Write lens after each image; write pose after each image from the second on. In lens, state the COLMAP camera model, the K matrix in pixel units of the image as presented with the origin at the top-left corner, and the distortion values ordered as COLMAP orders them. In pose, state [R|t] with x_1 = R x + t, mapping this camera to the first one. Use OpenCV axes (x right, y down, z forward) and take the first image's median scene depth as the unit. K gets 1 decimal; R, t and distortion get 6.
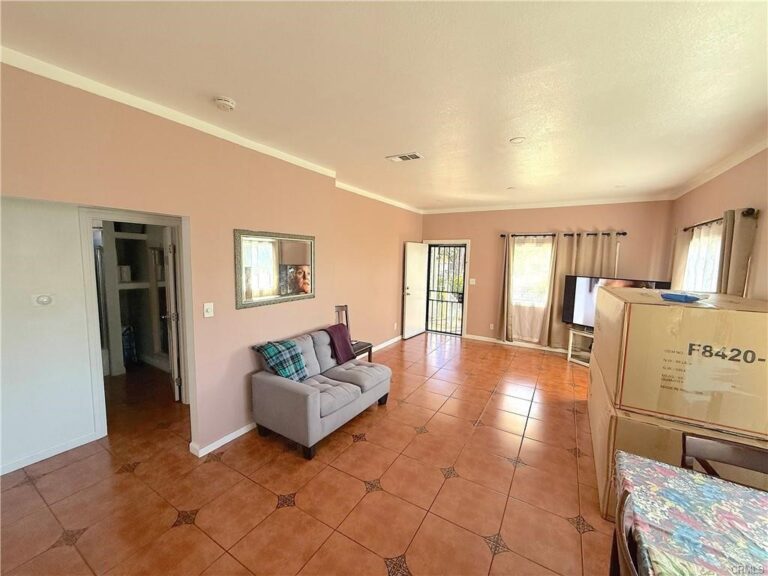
lens RADIAL K [[308.2, 0, 384.0], [0, 308.2, 288.0], [0, 0, 1]] dist [0.000020, 0.000002]
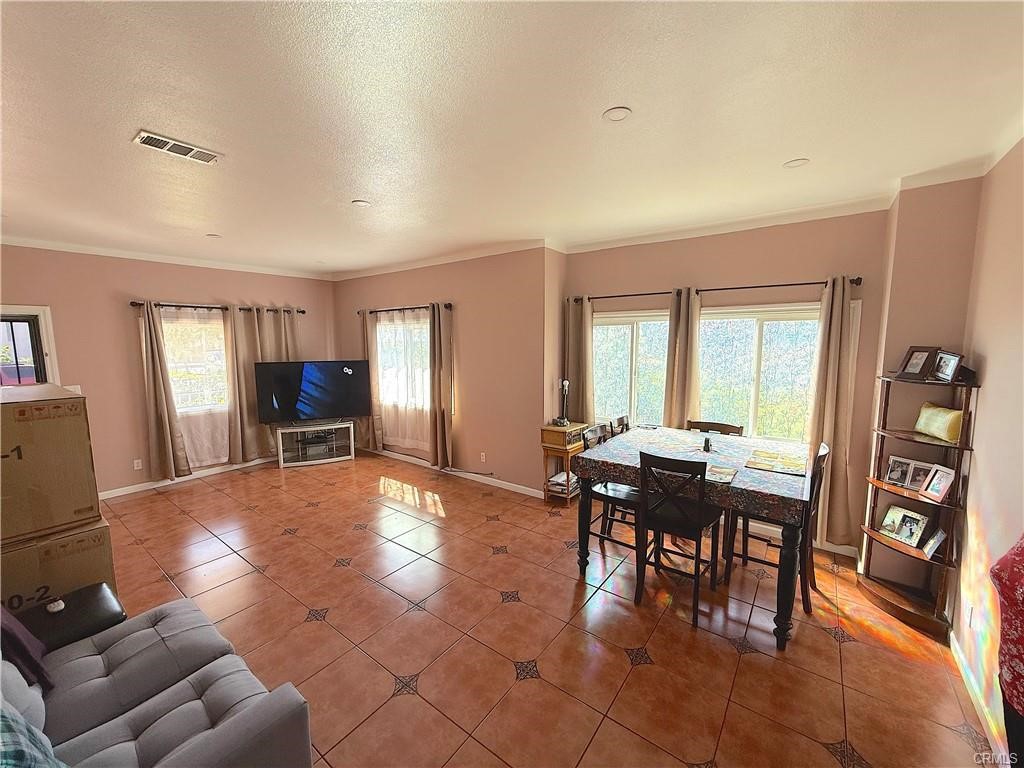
lens RADIAL K [[402.2, 0, 512.0], [0, 402.2, 384.0], [0, 0, 1]] dist [0.003111, 0.000359]
pose [[0.111949, -0.133662, 0.984684, -0.332274], [0.112118, 0.986284, 0.121133, -0.038743], [-0.987369, 0.096840, 0.125399, 0.249148]]
